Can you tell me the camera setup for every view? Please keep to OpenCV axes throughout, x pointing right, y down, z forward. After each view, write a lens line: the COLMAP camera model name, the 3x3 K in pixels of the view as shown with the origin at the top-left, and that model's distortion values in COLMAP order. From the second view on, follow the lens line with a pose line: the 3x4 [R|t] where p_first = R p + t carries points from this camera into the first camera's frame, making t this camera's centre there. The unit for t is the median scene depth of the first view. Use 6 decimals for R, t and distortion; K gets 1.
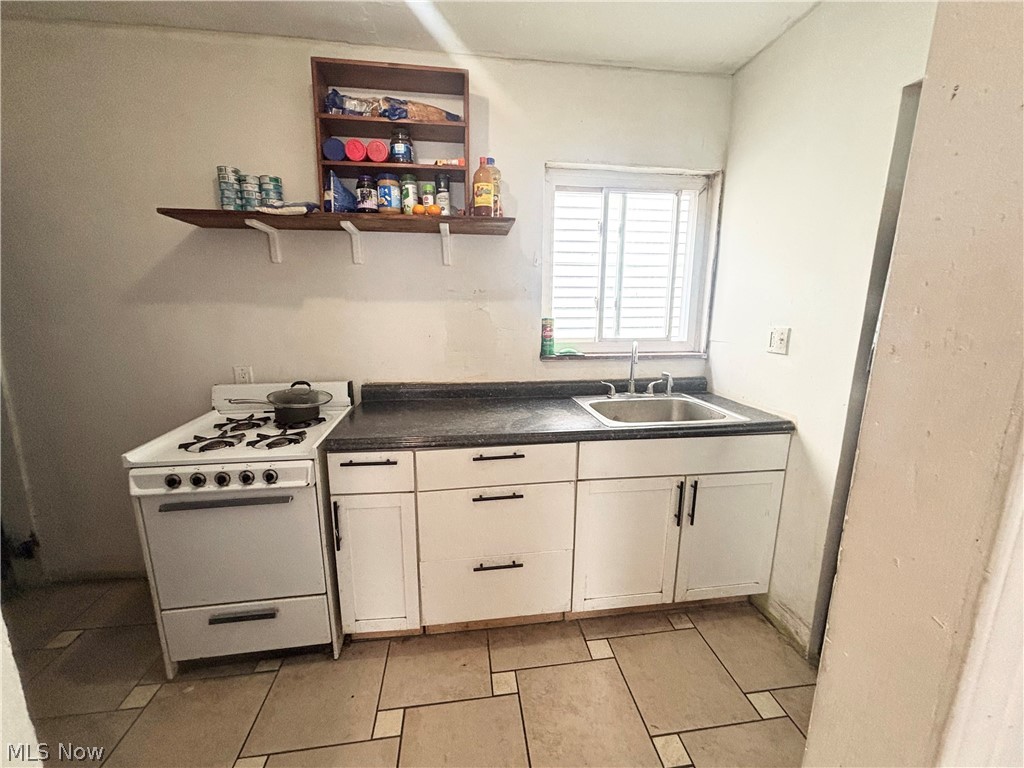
lens RADIAL K [[404.7, 0, 512.0], [0, 404.7, 384.0], [0, 0, 1]] dist [-0.006388, 0.000723]
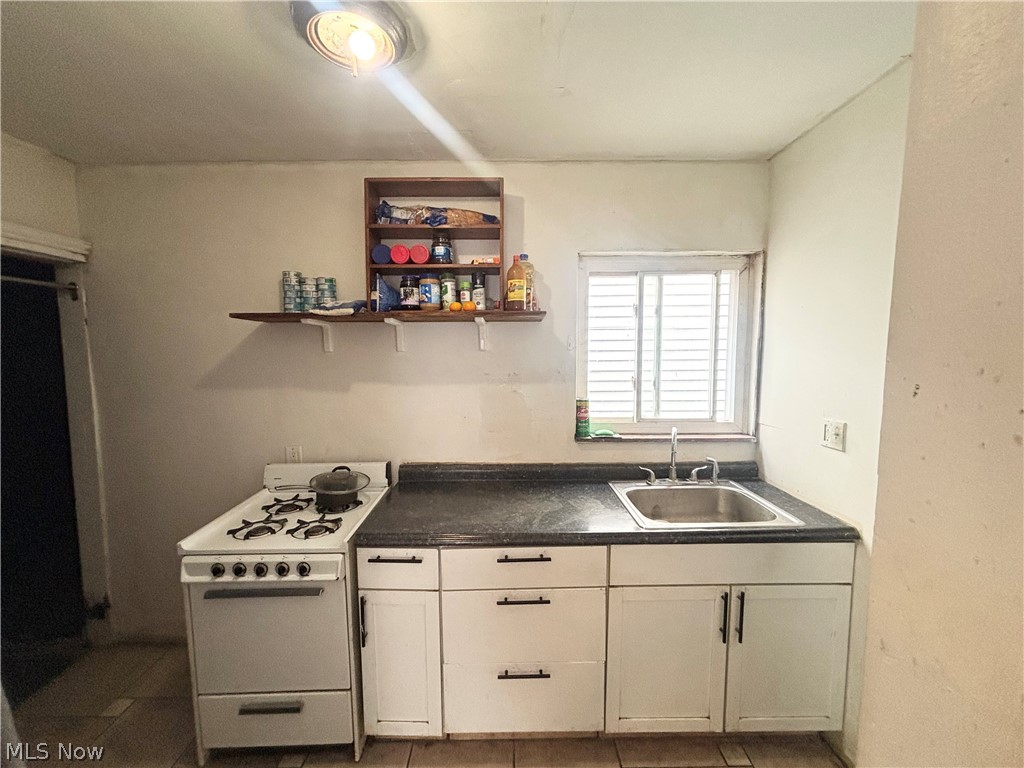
lens RADIAL K [[405.2, 0, 514.3], [0, 405.2, 385.3], [0, 0, 1]] dist [-0.001996, -0.003093]
pose [[0.992267, 0.001582, -0.124116, 0.055102], [-0.014340, 0.994685, -0.101961, -0.117164], [0.123295, 0.102952, 0.987015, -0.006935]]
